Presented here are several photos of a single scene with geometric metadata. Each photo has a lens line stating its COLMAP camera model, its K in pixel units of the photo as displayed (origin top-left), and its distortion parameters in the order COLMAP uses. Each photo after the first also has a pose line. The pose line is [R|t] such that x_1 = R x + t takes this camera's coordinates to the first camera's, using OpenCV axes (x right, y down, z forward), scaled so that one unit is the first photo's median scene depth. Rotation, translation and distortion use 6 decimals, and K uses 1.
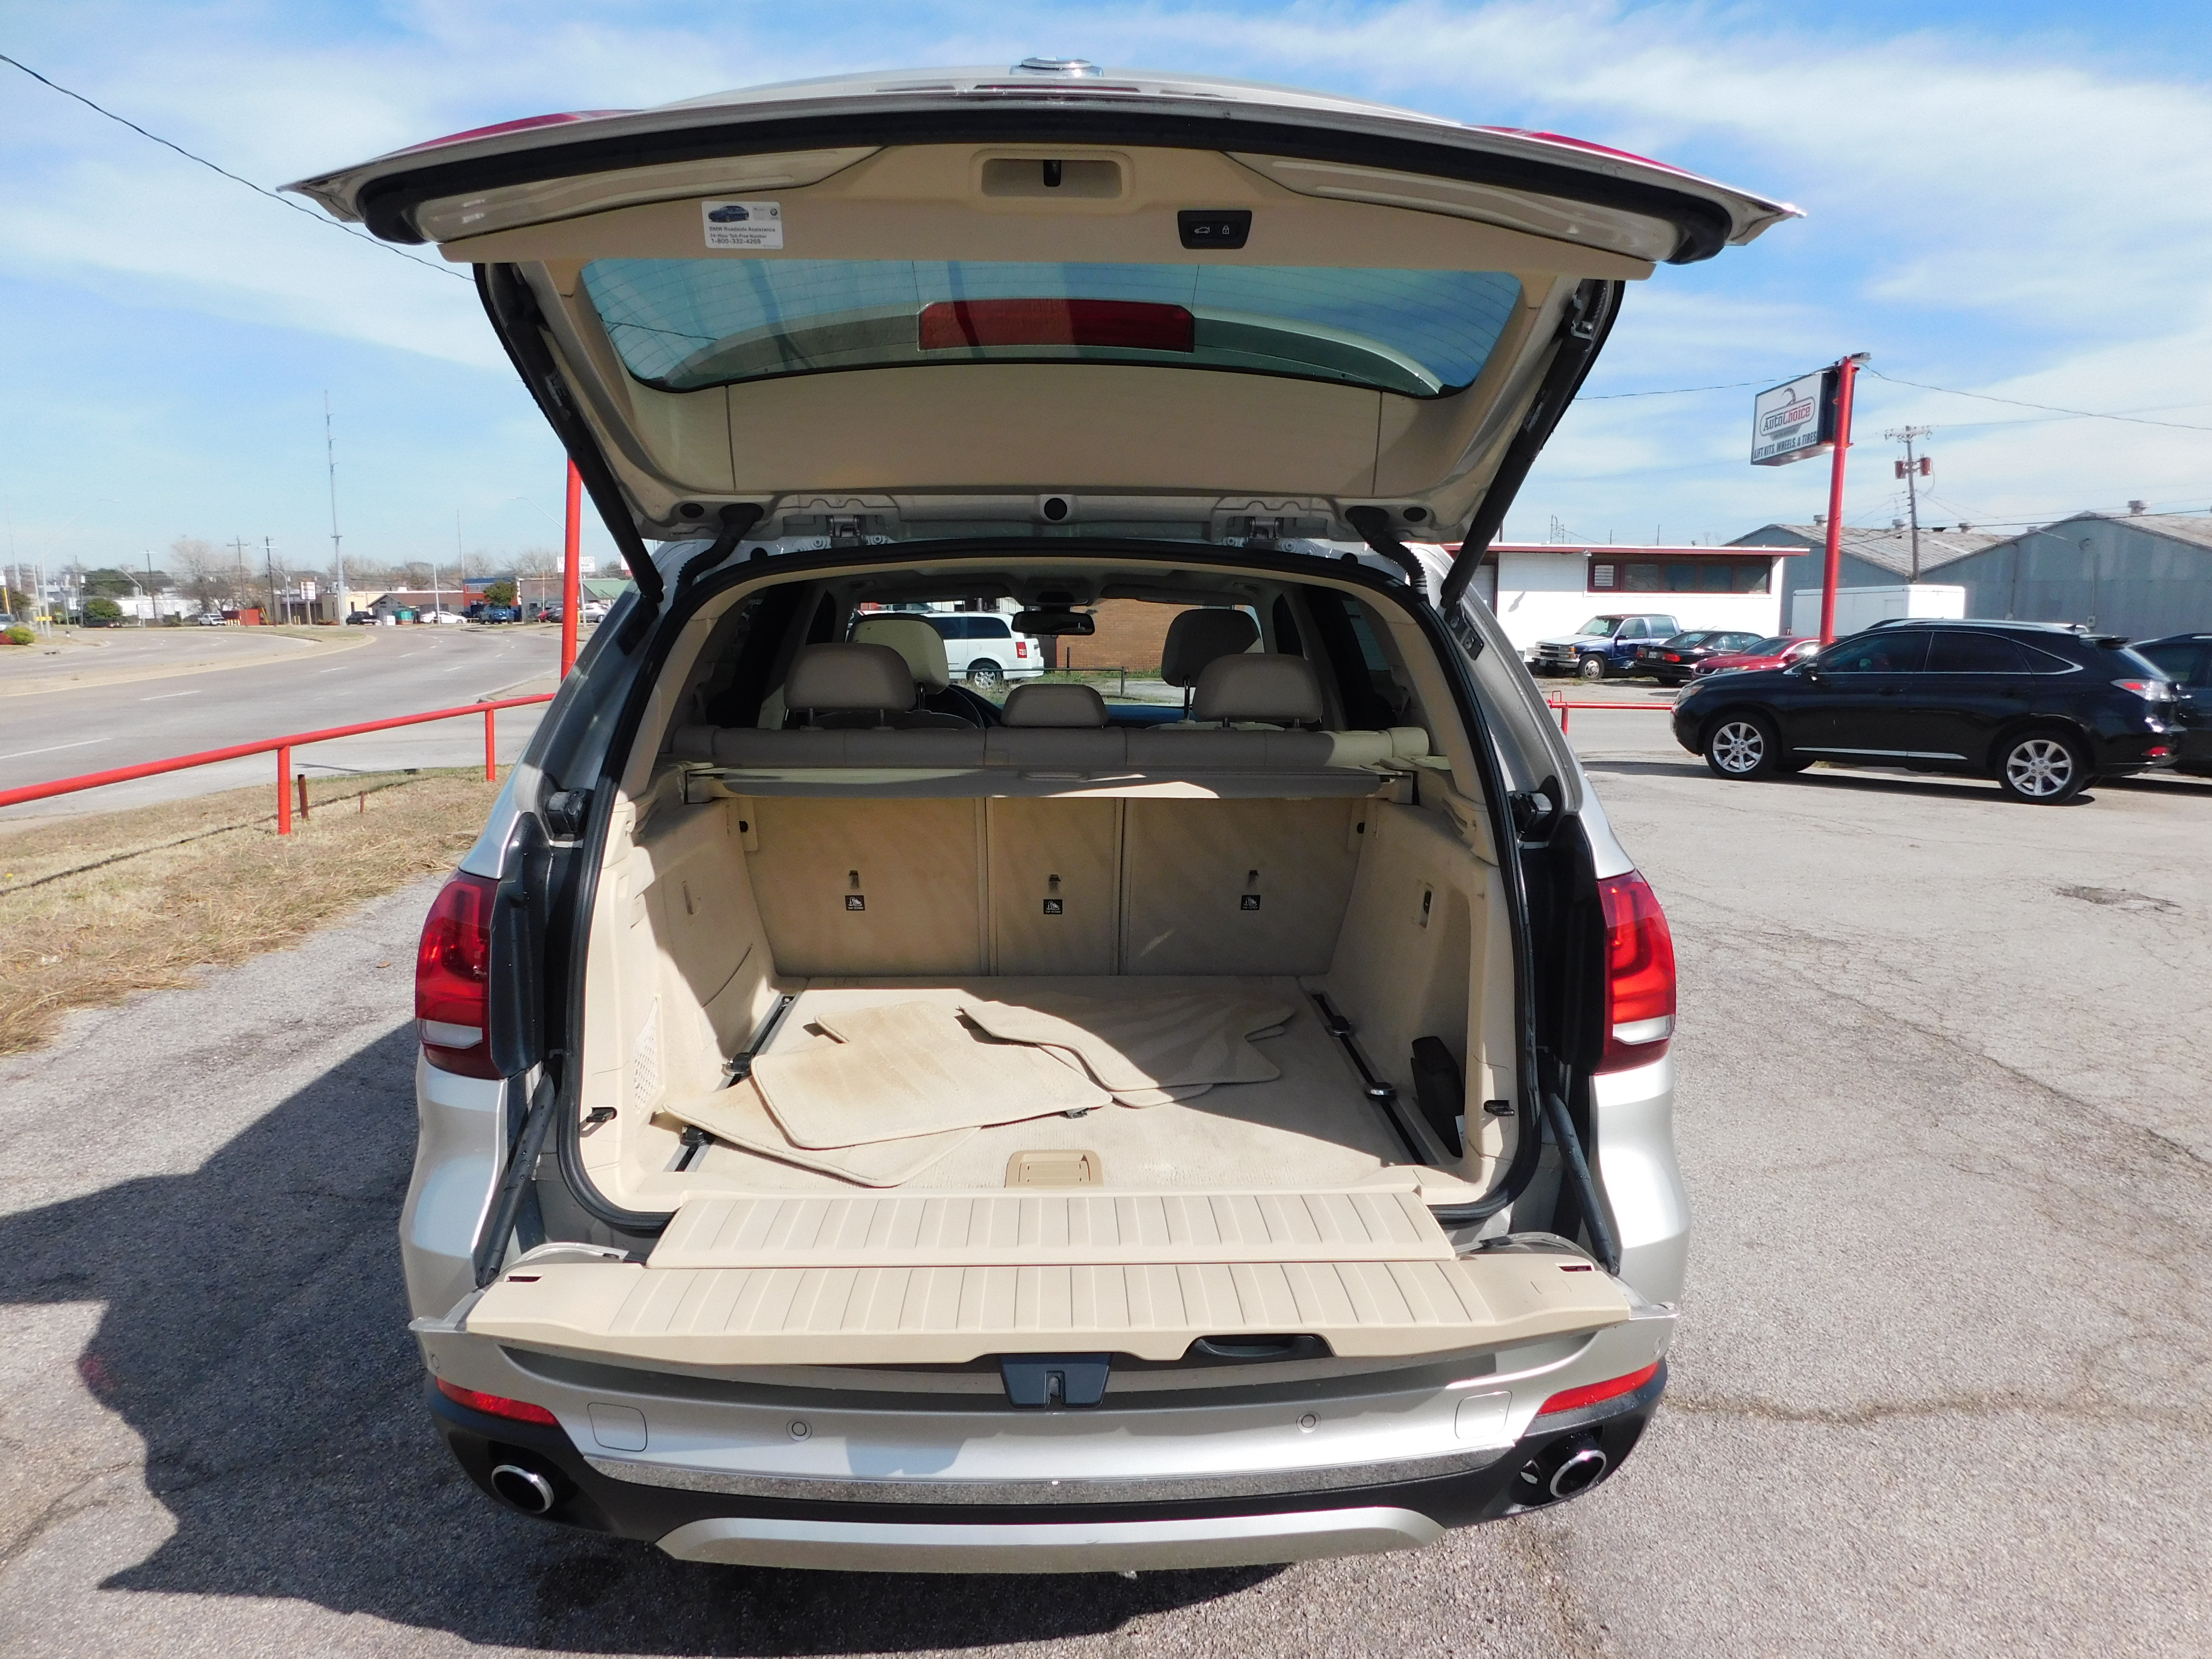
lens RADIAL K [[1448.5, 0, 1114.3], [0, 1448.5, 827.2], [0, 0, 1]] dist [-0.082380, 0.057551]
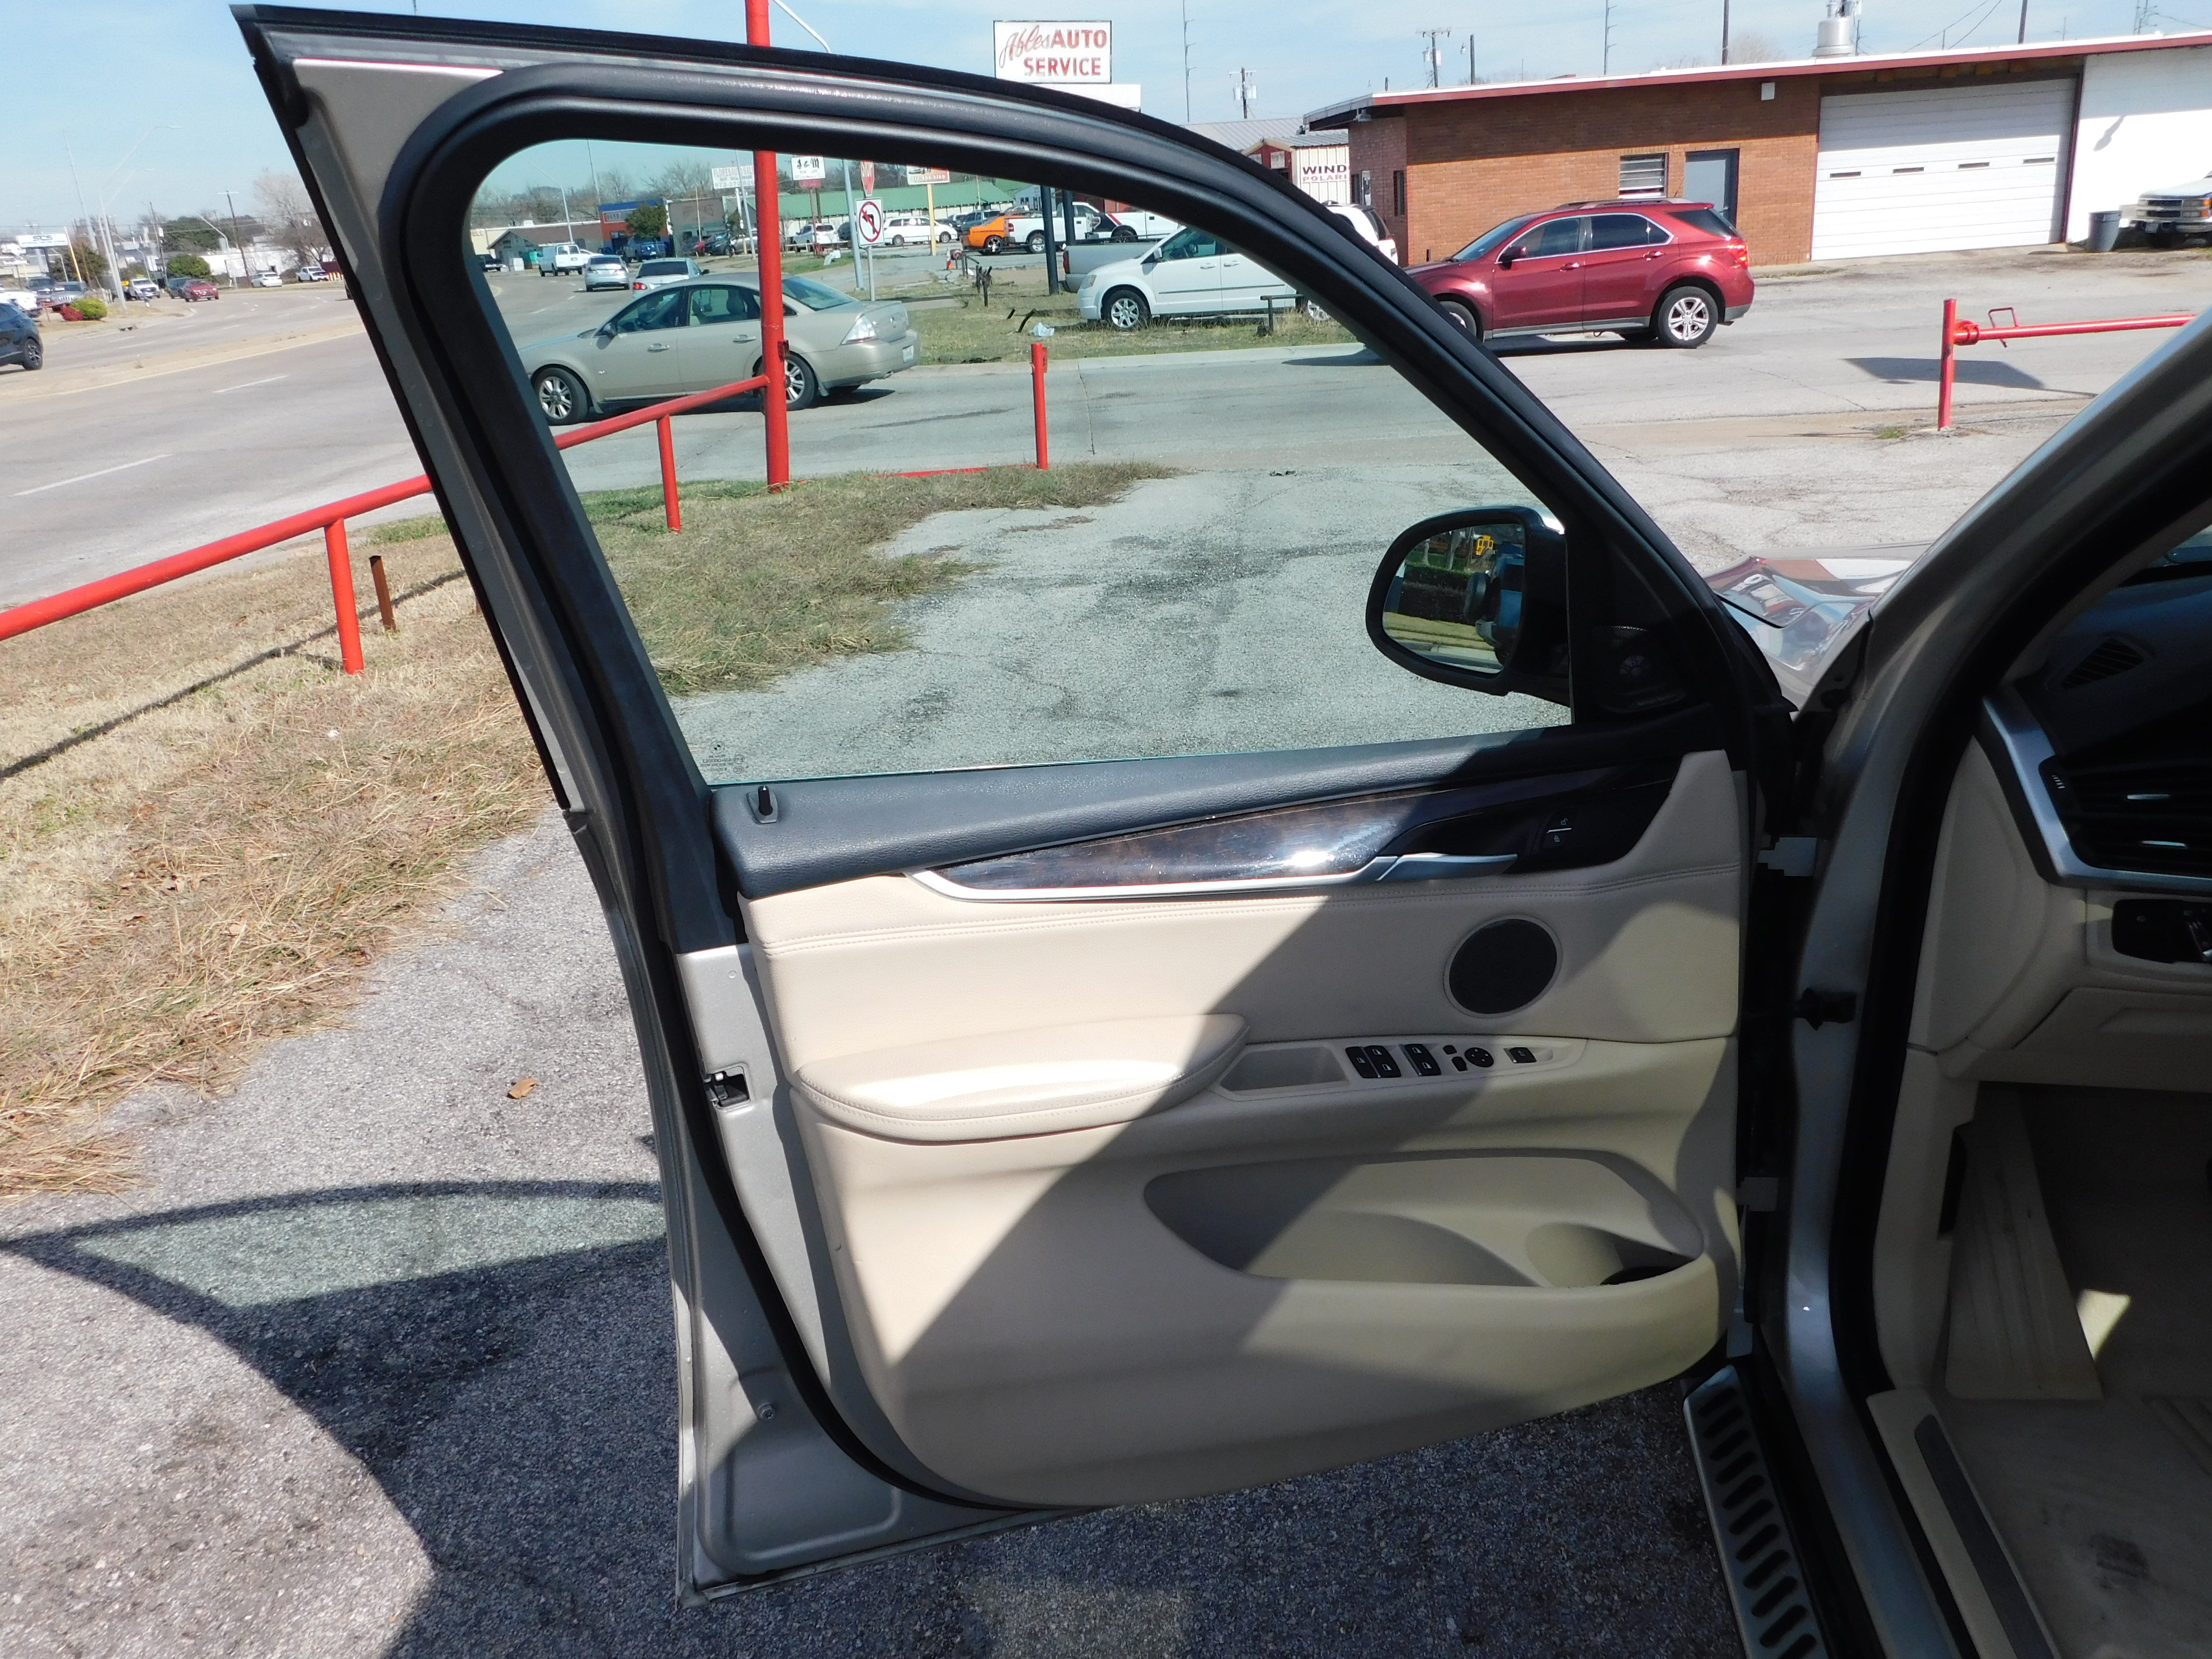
lens RADIAL K [[1774.8, 0, 1106.0], [0, 1774.8, 829.5], [0, 0, 1]] dist [-0.004888, 0.010776]
pose [[0.985119, -0.006713, -0.171740, -0.144275], [0.039018, 0.981883, 0.185429, -0.051476], [0.167384, -0.189370, 0.967534, 0.309763]]
